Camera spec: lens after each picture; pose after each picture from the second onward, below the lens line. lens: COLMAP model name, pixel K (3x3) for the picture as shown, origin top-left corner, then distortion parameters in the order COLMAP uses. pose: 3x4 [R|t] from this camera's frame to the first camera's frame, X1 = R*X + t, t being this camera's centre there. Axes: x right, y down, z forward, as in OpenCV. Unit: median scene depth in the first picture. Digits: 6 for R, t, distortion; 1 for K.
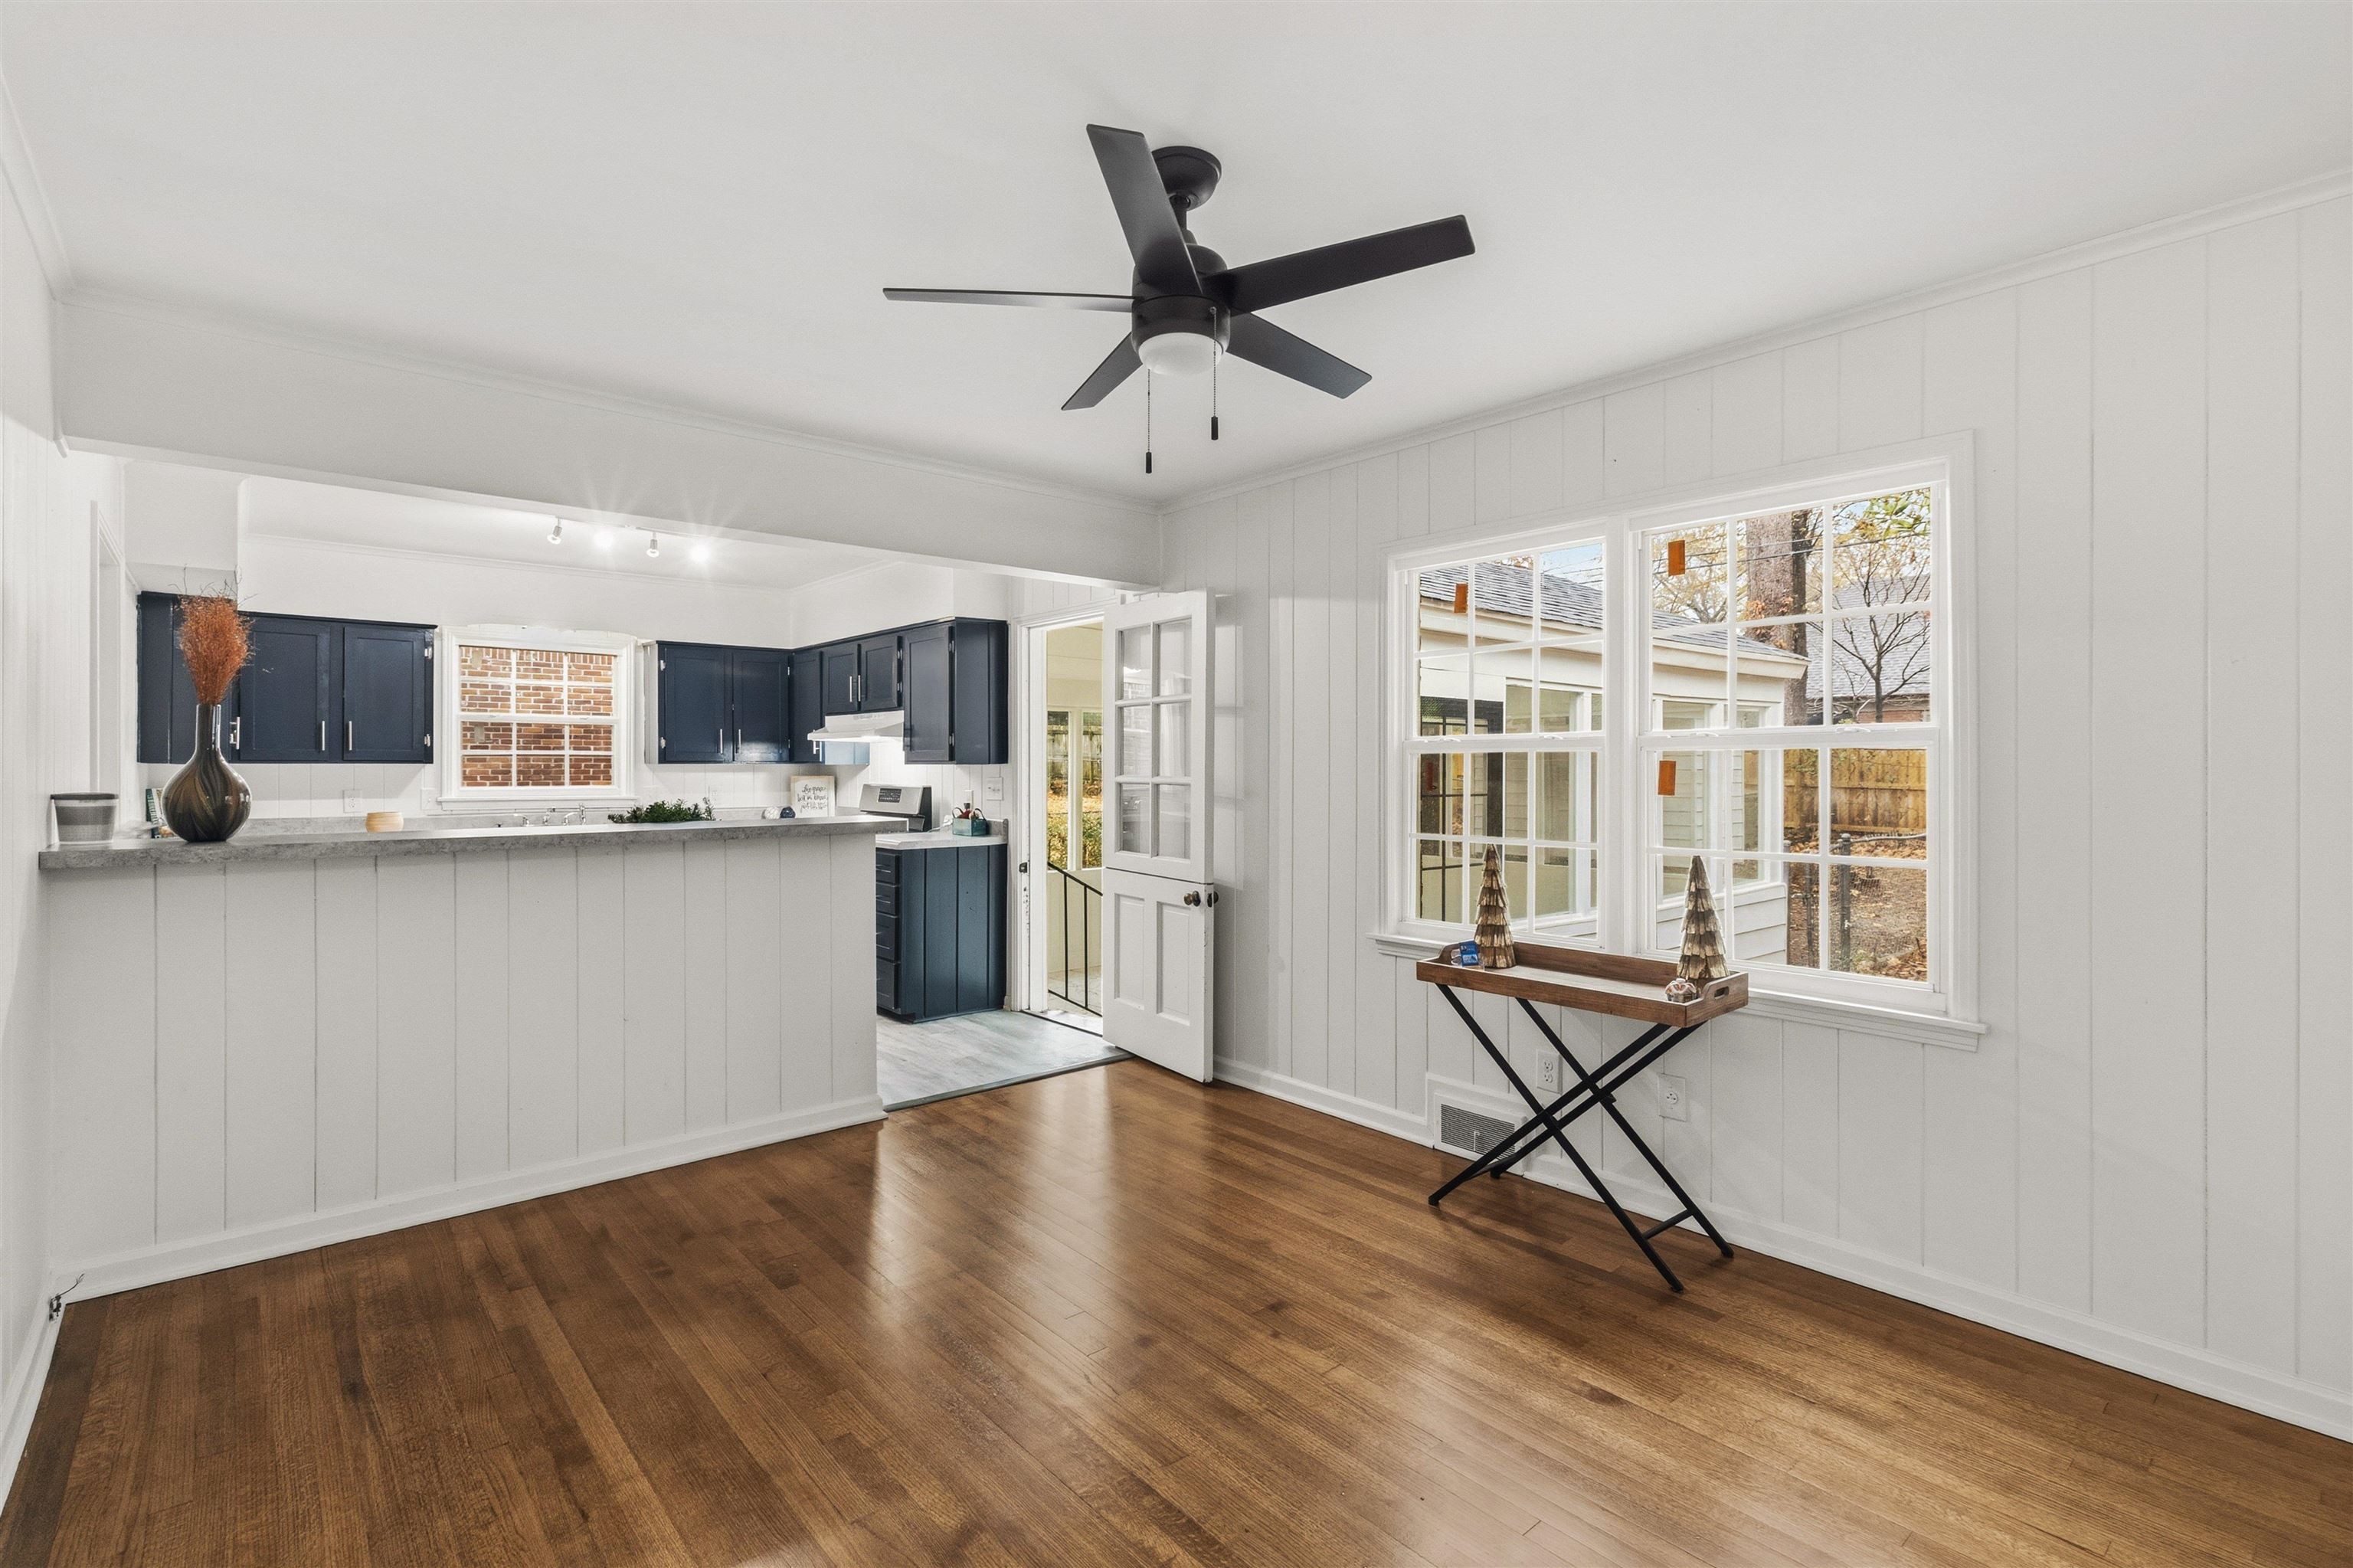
lens RADIAL K [[1095.8, 0, 1172.0], [0, 1095.8, 761.4], [0, 0, 1]] dist [0.000887, 0.000134]
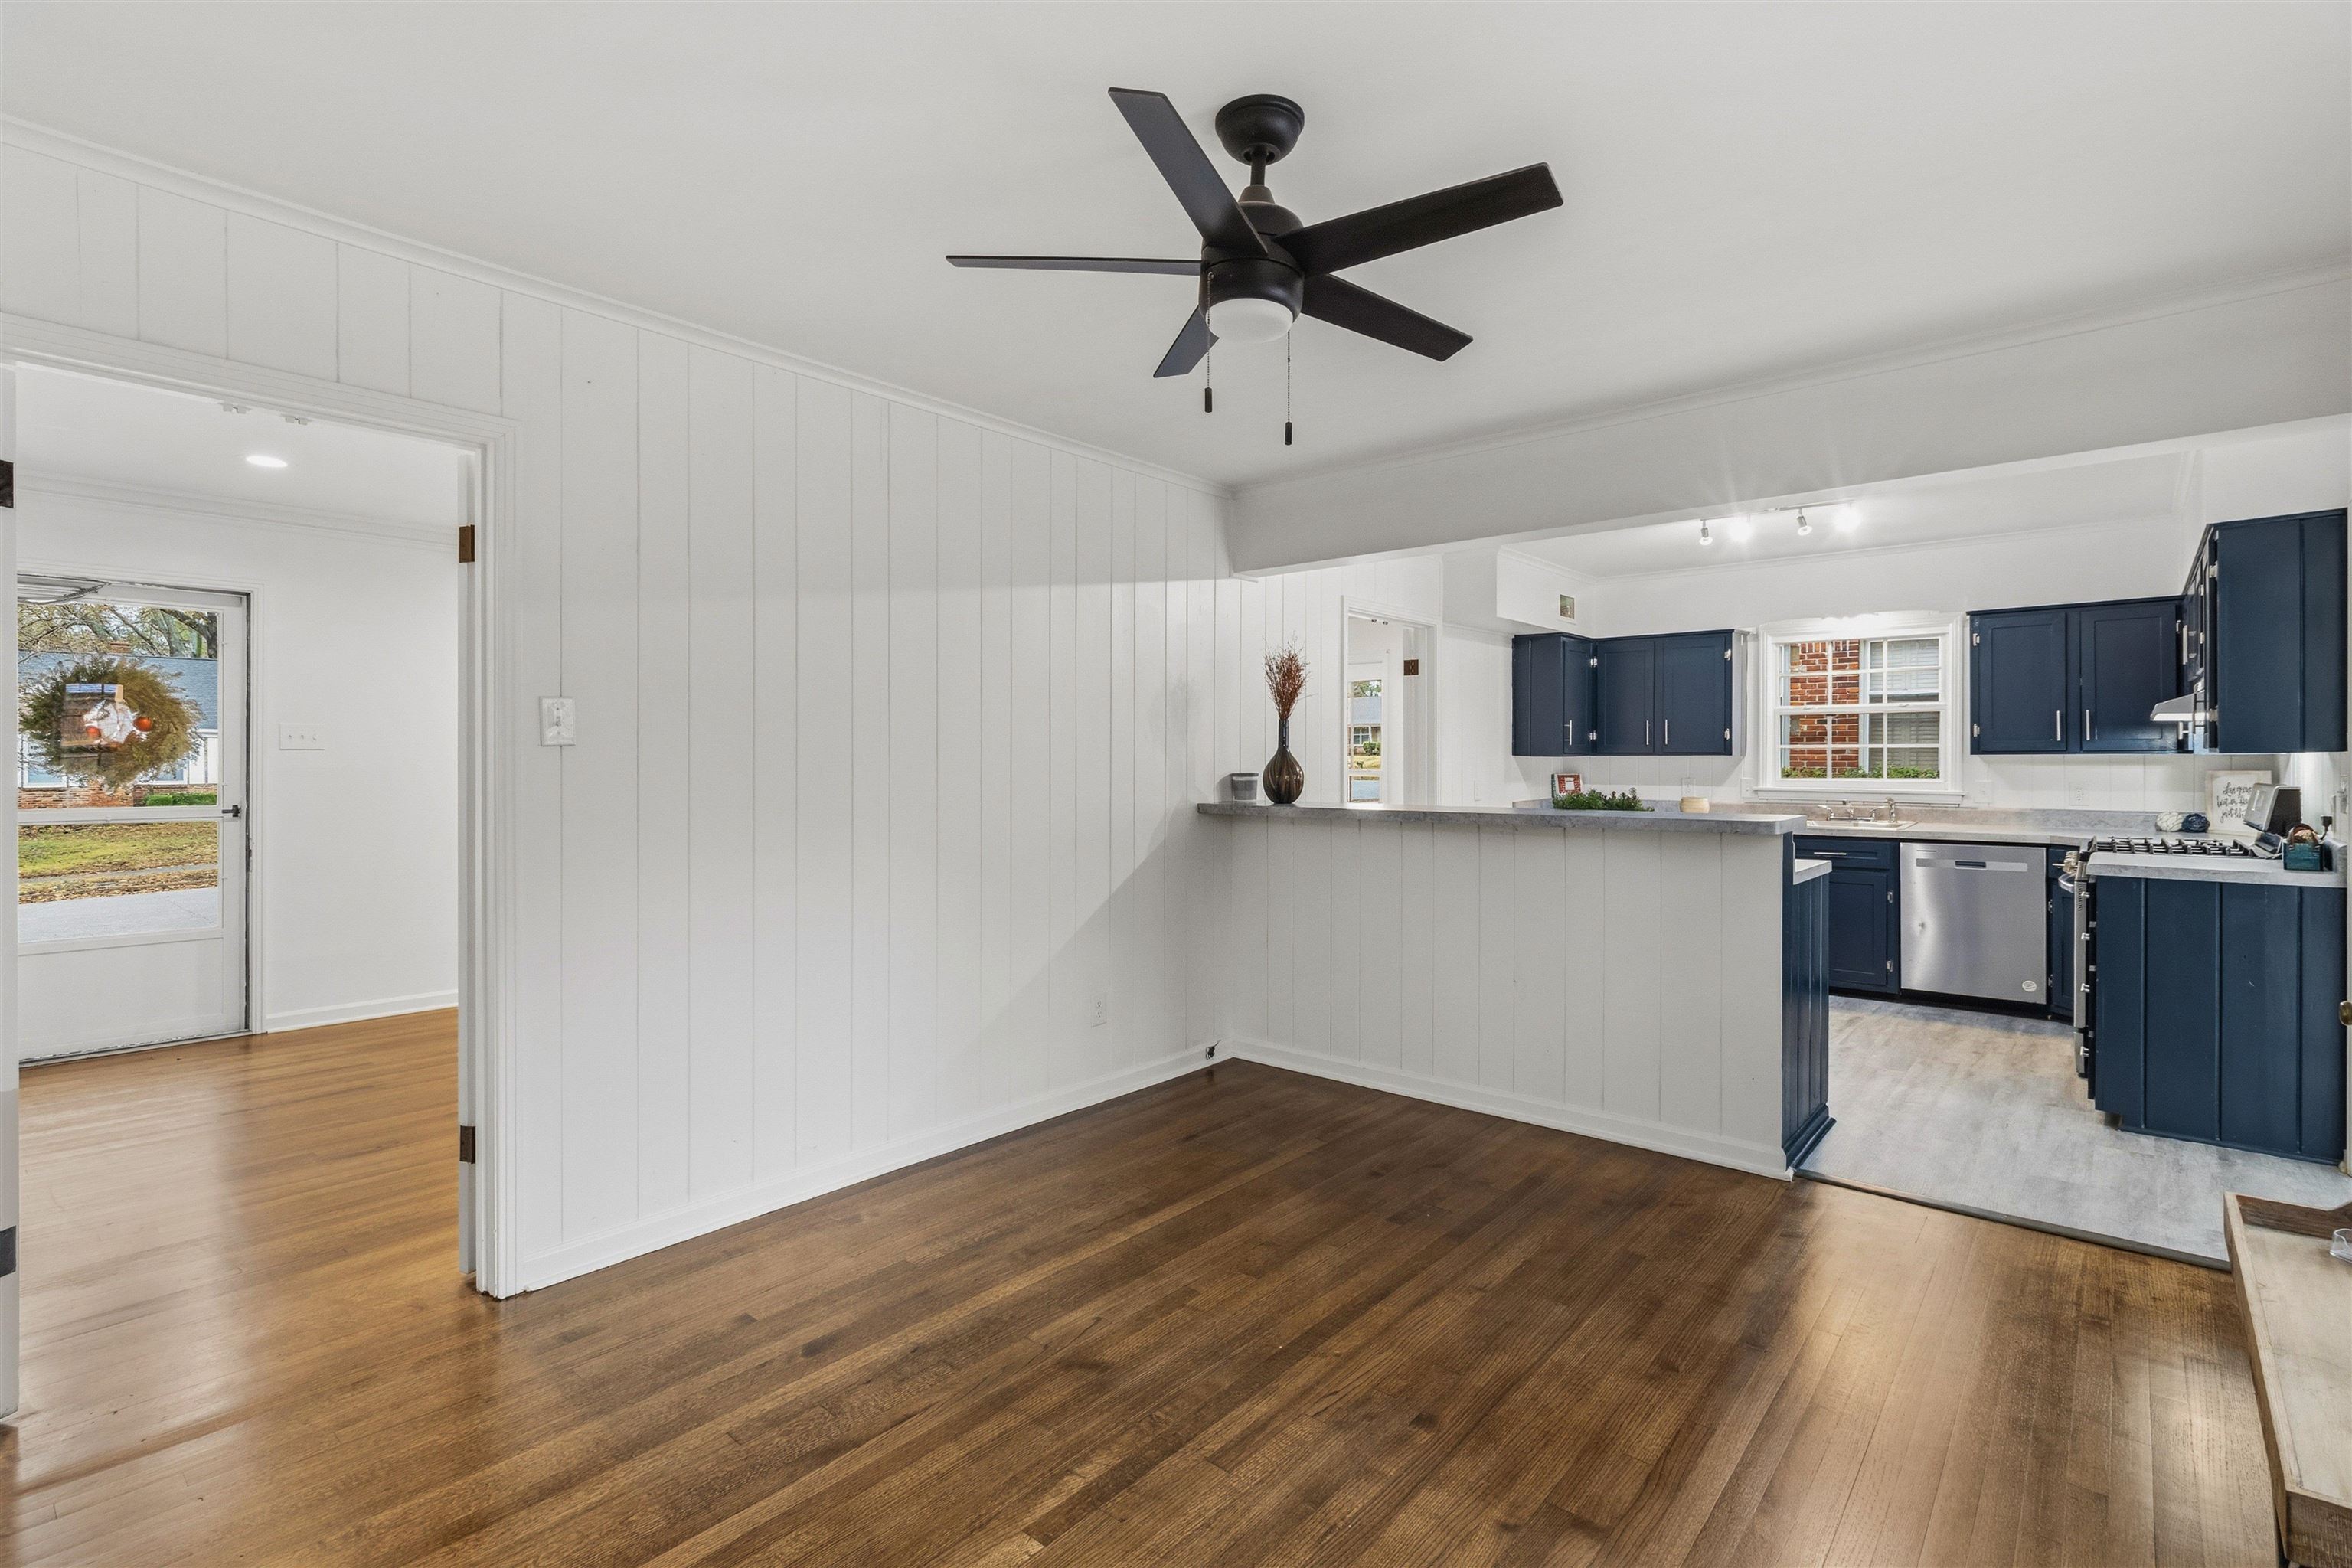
lens RADIAL K [[1095.3, 0, 1171.5], [0, 1095.3, 761.4], [0, 0, 1]] dist [0.000887, 0.000134]
pose [[0.144819, 0.002665, -0.989455, 0.559842], [0.004964, 0.999982, 0.003420, 0.002521], [0.989446, -0.005407, 0.144803, 0.475541]]
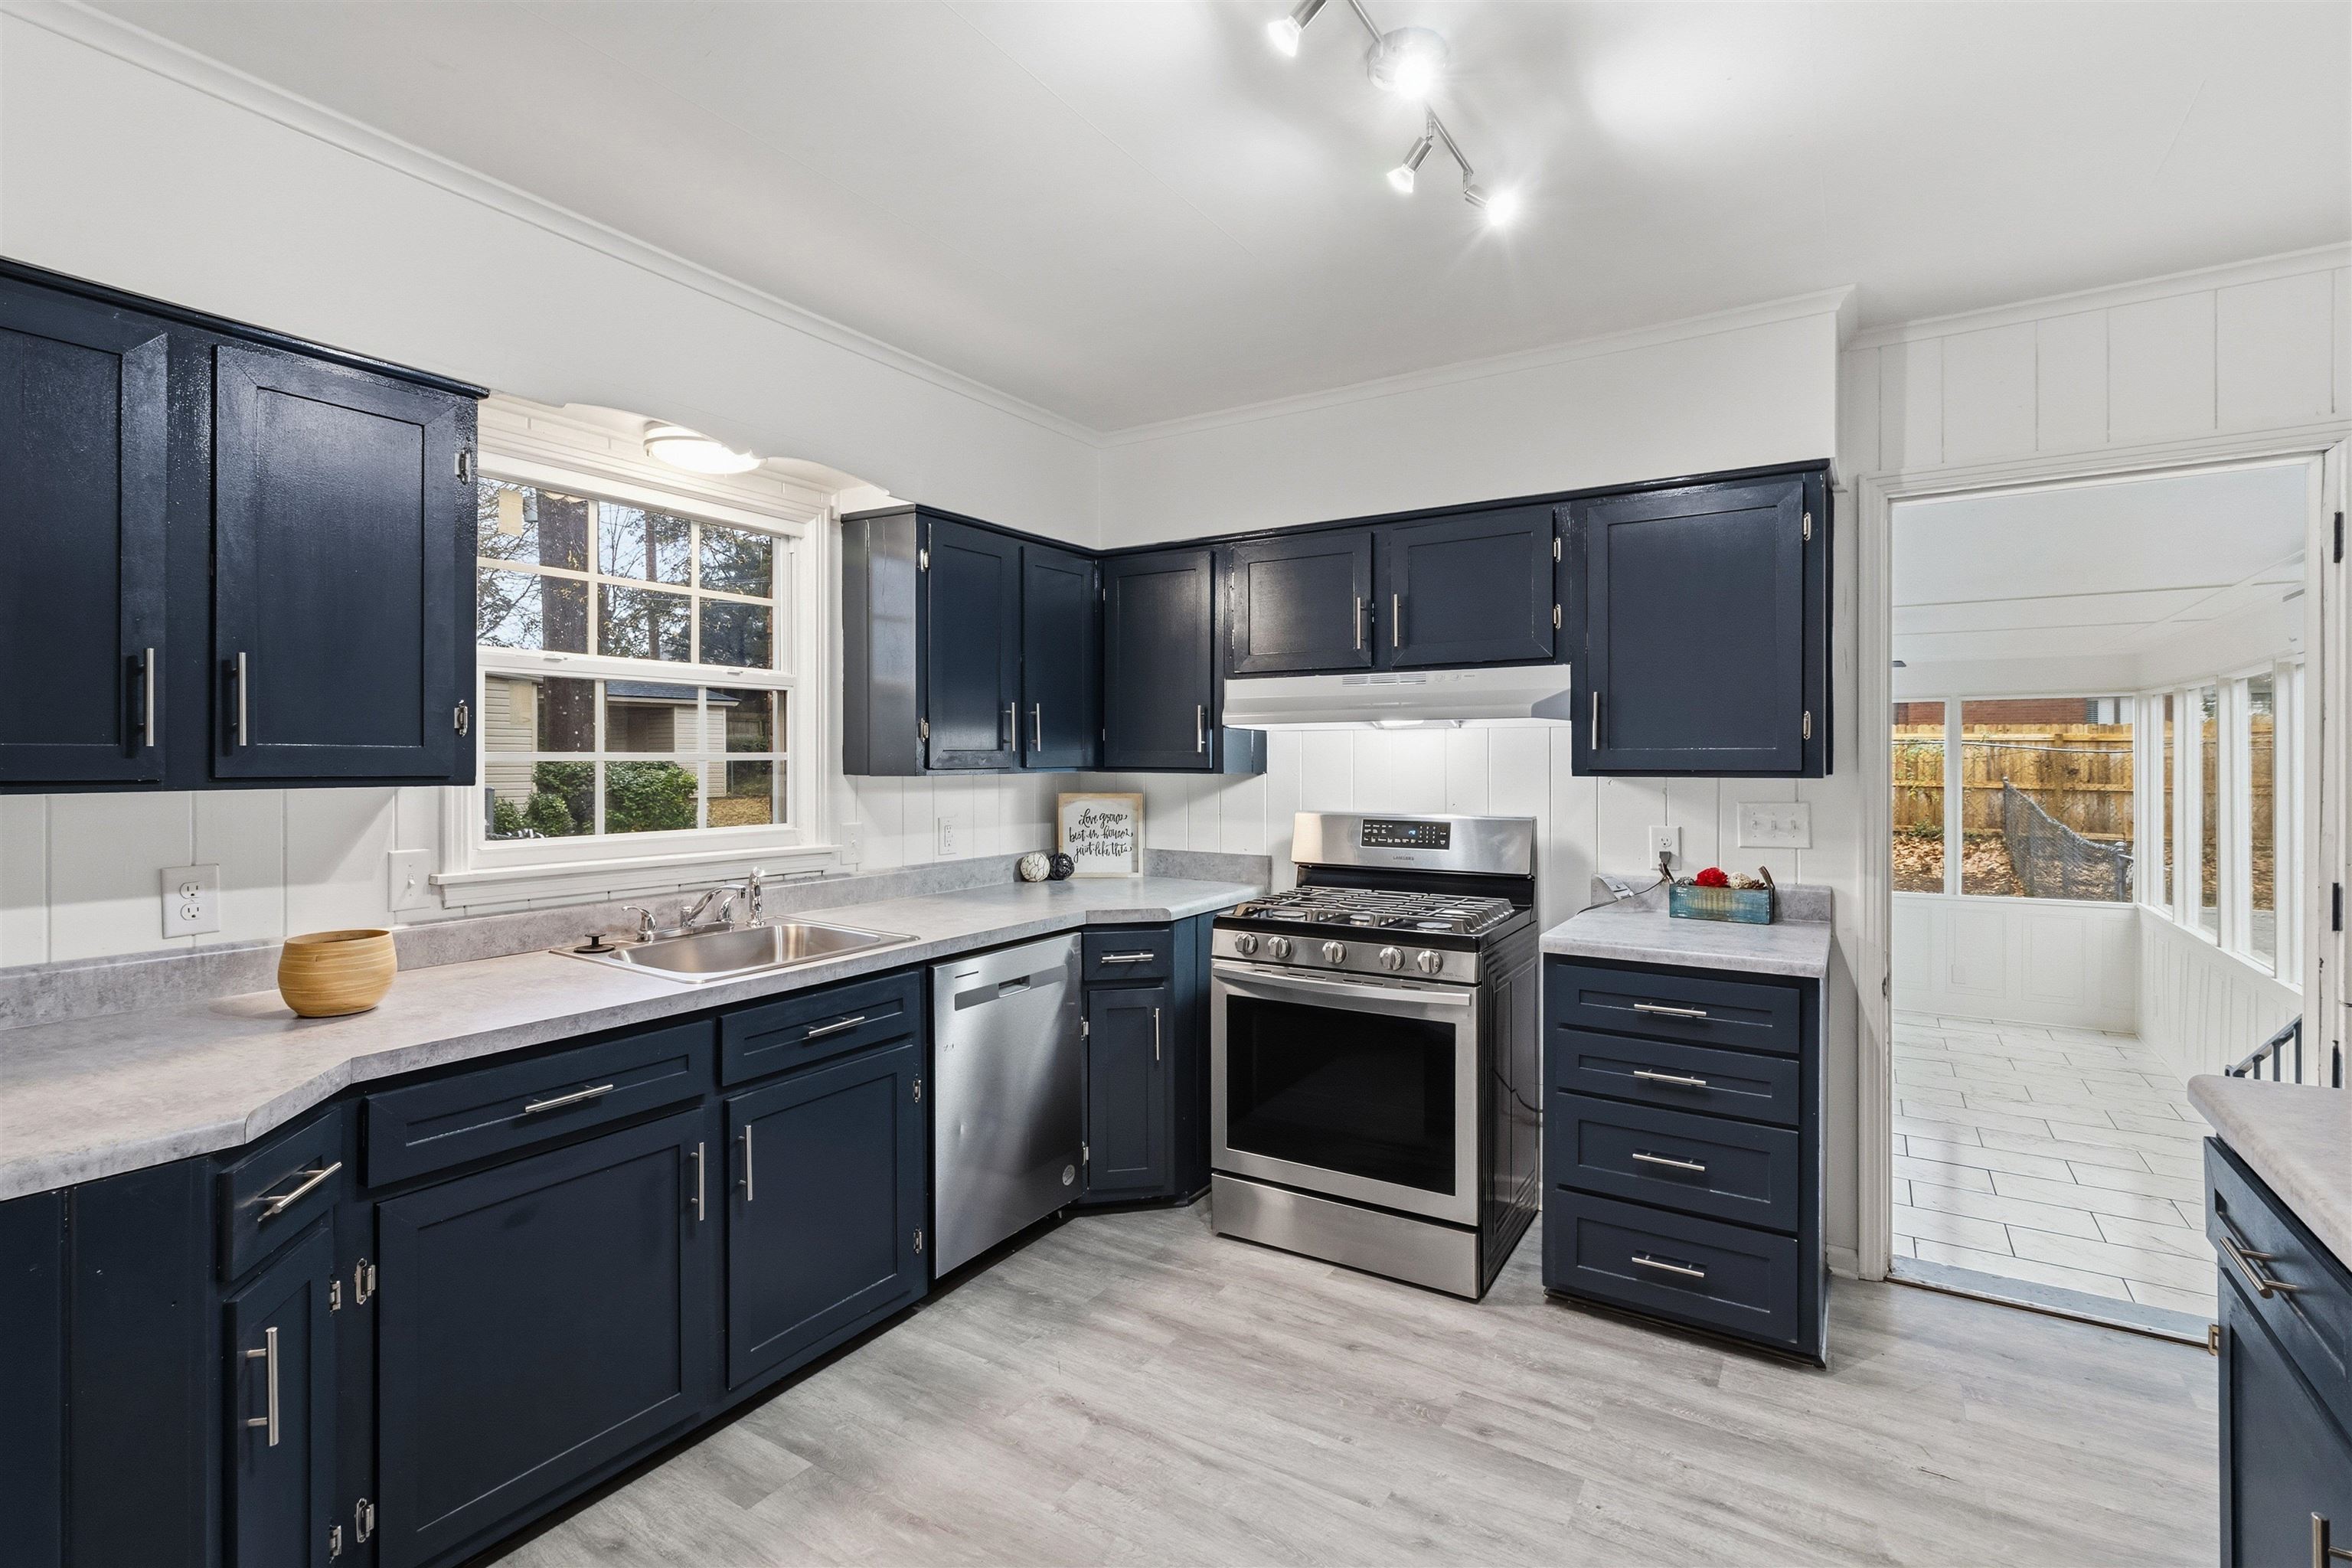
lens RADIAL K [[1095.3, 0, 1171.5], [0, 1095.3, 761.4], [0, 0, 1]] dist [0.000887, 0.000134]
pose [[0.958650, -0.003835, 0.284562, -0.940083], [0.002286, 0.999981, 0.005778, -0.011792], [-0.284579, -0.004888, 0.958640, 1.007486]]
